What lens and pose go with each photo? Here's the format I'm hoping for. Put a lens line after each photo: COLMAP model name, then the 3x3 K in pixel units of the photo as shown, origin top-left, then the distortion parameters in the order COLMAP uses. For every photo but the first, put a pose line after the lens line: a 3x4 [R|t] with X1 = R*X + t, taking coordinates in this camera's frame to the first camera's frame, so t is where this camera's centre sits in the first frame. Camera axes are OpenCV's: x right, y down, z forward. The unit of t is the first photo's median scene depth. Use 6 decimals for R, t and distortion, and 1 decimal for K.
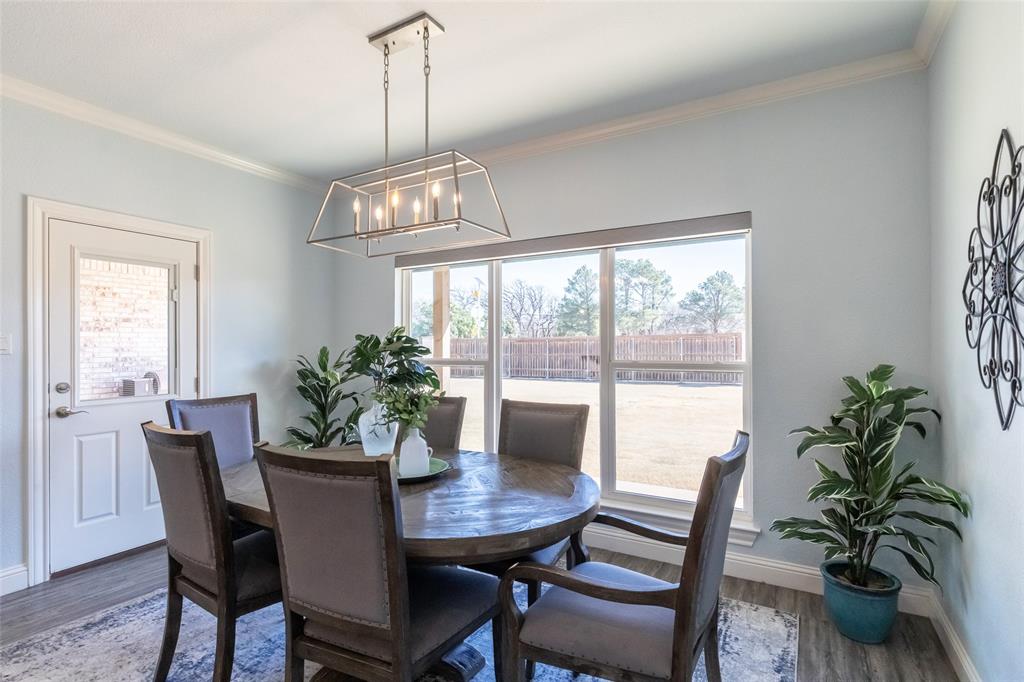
lens RADIAL K [[502.2, 0, 514.4], [0, 502.2, 344.5], [0, 0, 1]] dist [-0.002334, -0.000278]
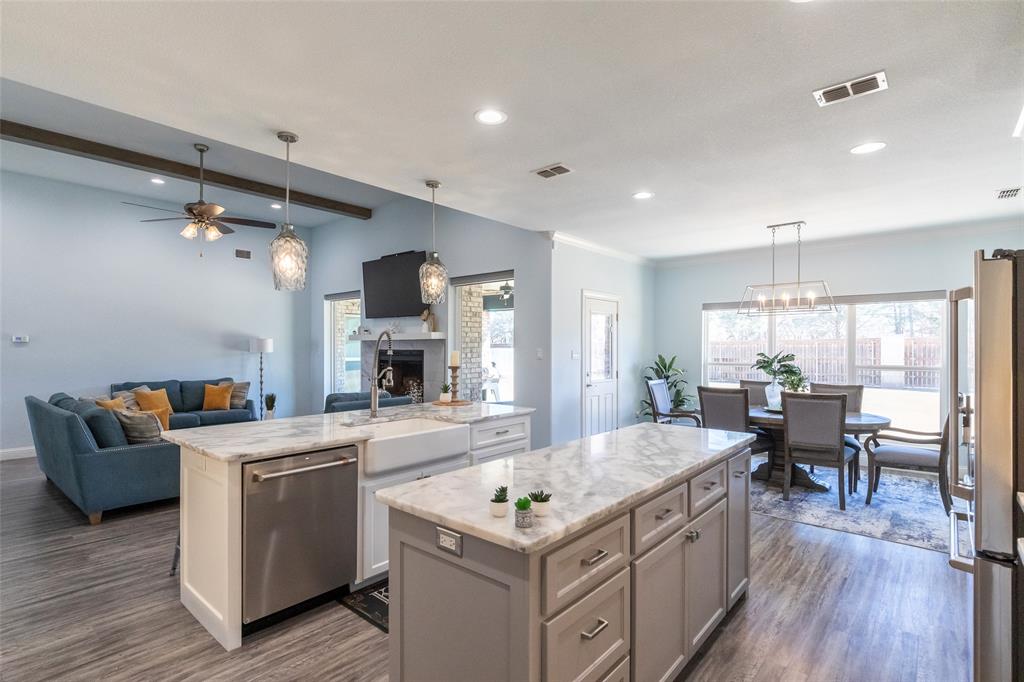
lens RADIAL K [[502.3, 0, 507.1], [0, 502.3, 343.8], [0, 0, 1]] dist [-0.003551, -0.000274]
pose [[0.983653, 0.005672, -0.179986, -0.852321], [-0.005700, 0.999984, 0.000361, -0.046547], [0.179985, 0.000671, 0.983669, -1.226699]]
